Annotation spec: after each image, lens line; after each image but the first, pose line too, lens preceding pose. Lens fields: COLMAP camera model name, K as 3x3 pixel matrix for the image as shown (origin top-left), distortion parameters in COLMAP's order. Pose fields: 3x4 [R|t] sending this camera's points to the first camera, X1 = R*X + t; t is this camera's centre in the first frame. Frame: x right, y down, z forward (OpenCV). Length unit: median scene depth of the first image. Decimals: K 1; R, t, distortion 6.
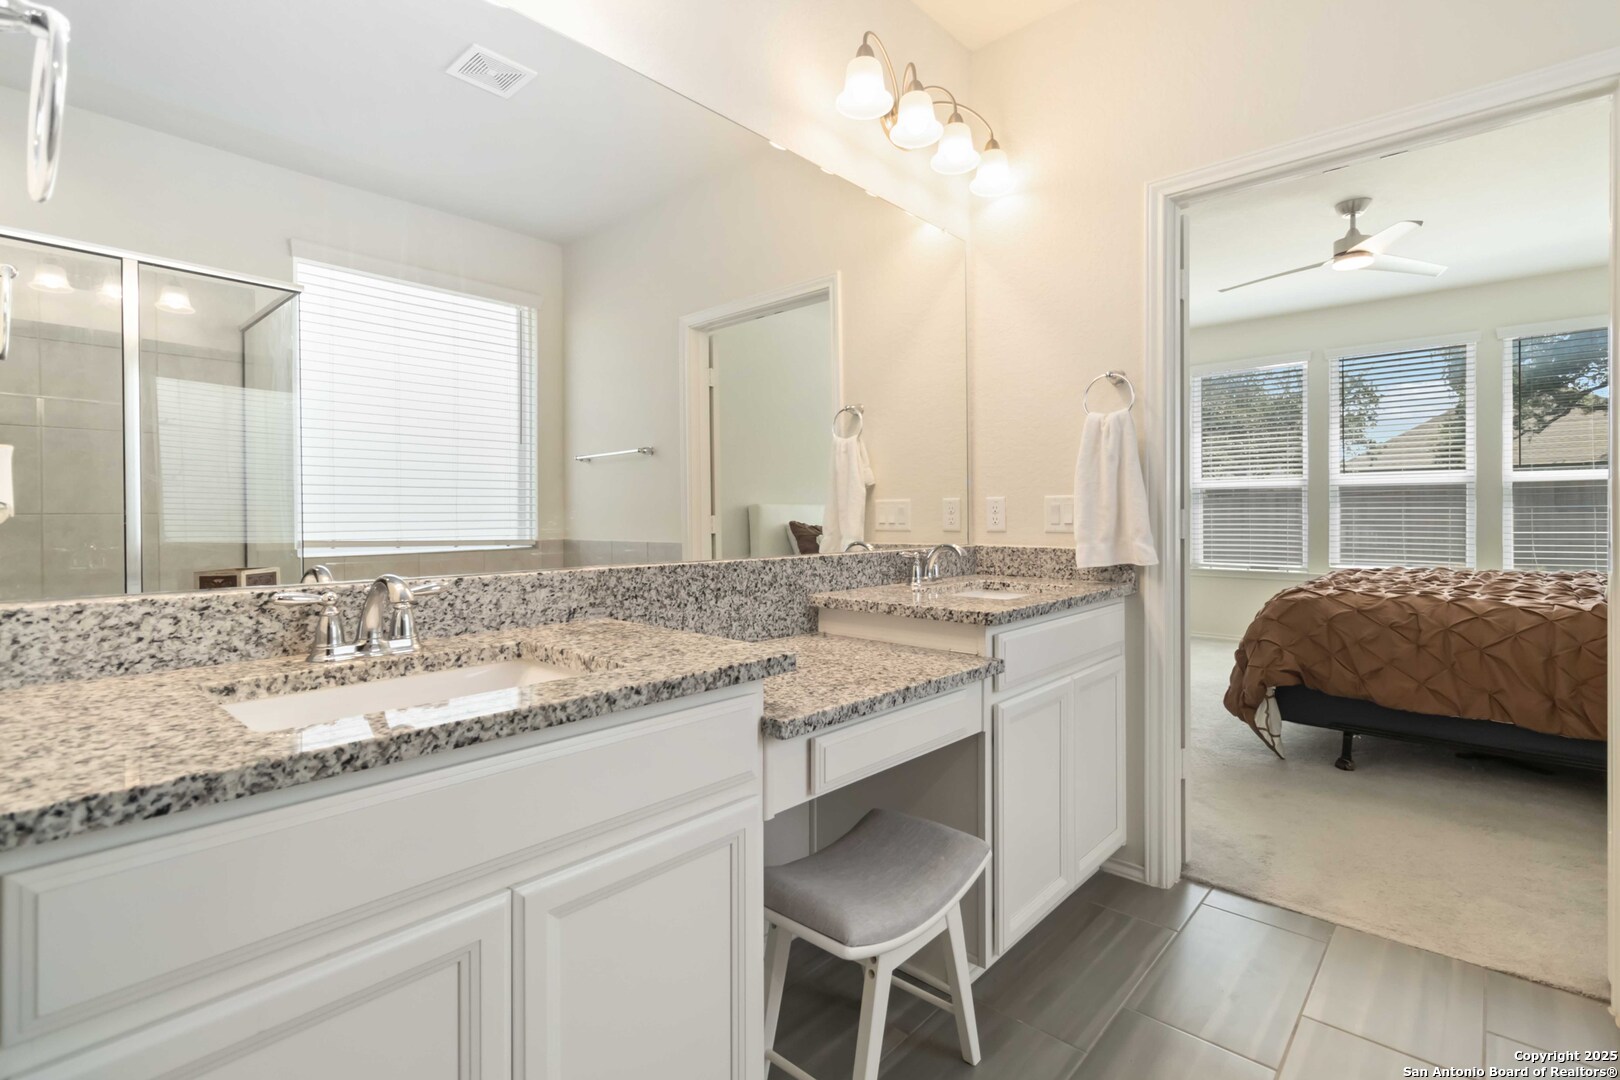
lens RADIAL K [[764.6, 0, 818.5], [0, 764.6, 519.2], [0, 0, 1]] dist [0.000091, 0.001058]
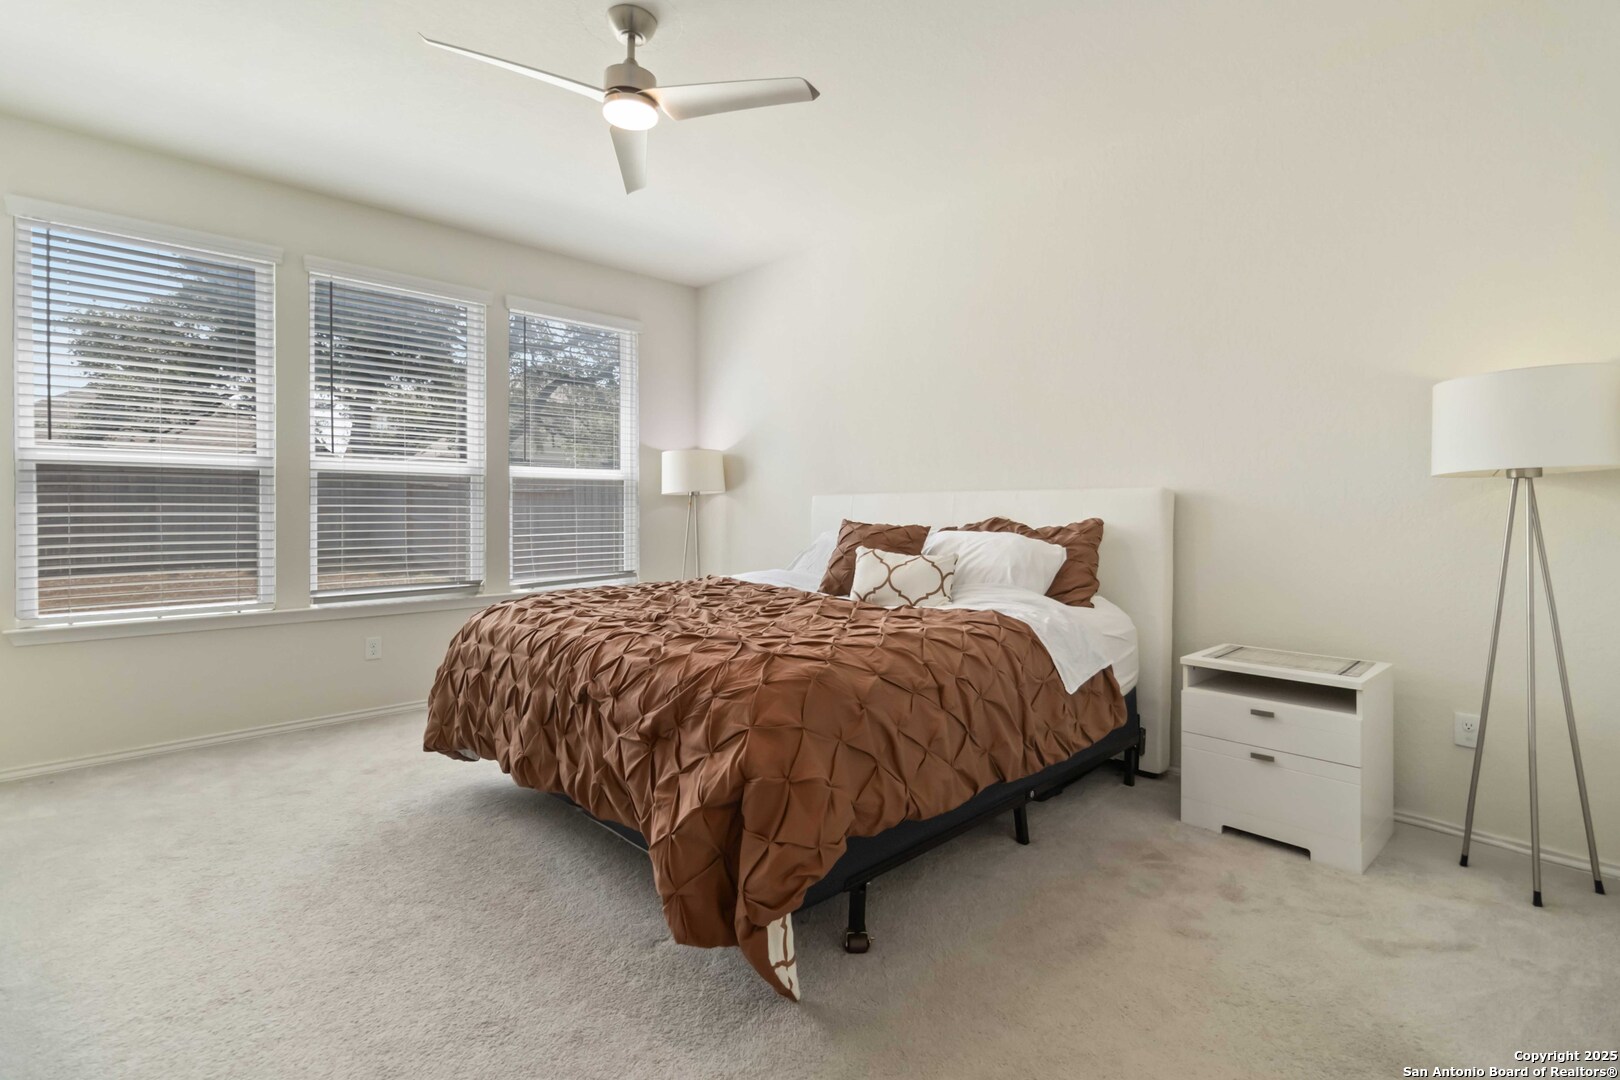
lens RADIAL K [[764.6, 0, 805.8], [0, 764.6, 524.6], [0, 0, 1]] dist [0.000091, 0.001058]
pose [[0.059794, -0.014336, 0.998108, 0.057305], [0.004572, 0.999890, 0.014087, -0.005850], [-0.998200, 0.003721, 0.059853, 0.604905]]
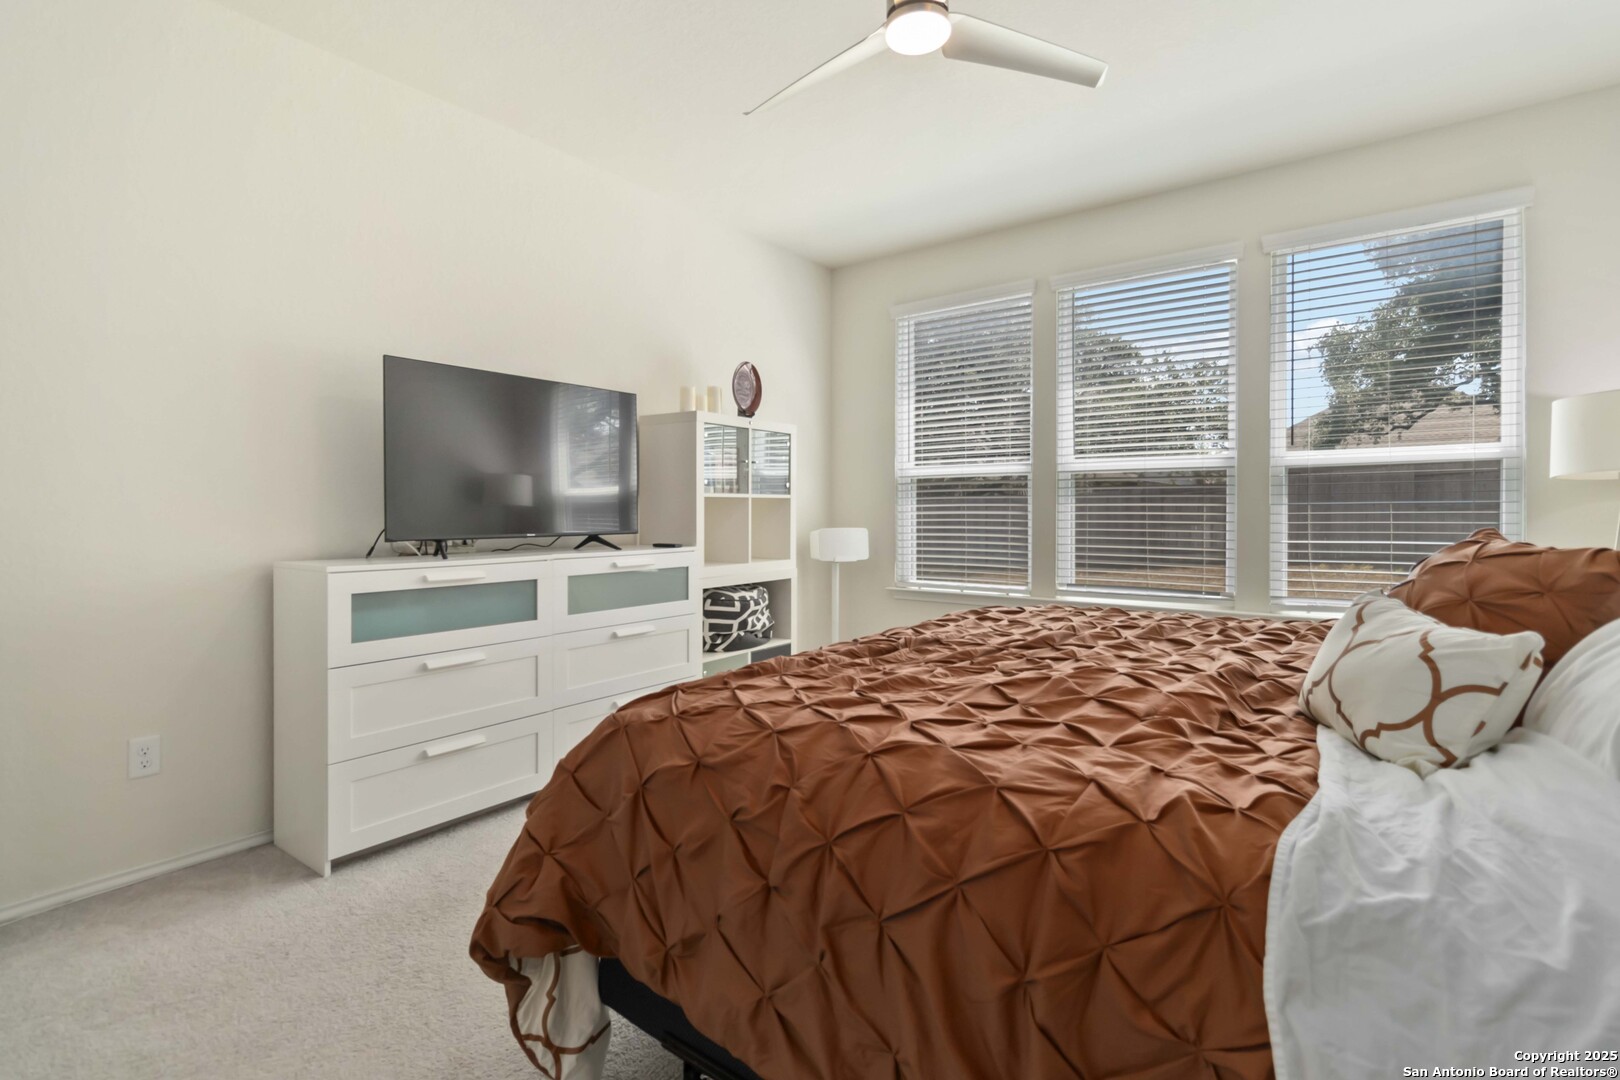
lens RADIAL K [[764.6, 0, 827.4], [0, 764.6, 510.1], [0, 0, 1]] dist [0.000091, 0.001058]
pose [[0.996047, 0.003575, 0.088756, 0.437698], [-0.003019, 0.999975, -0.006400, -0.004632], [-0.088777, 0.006106, 0.996033, 0.358765]]
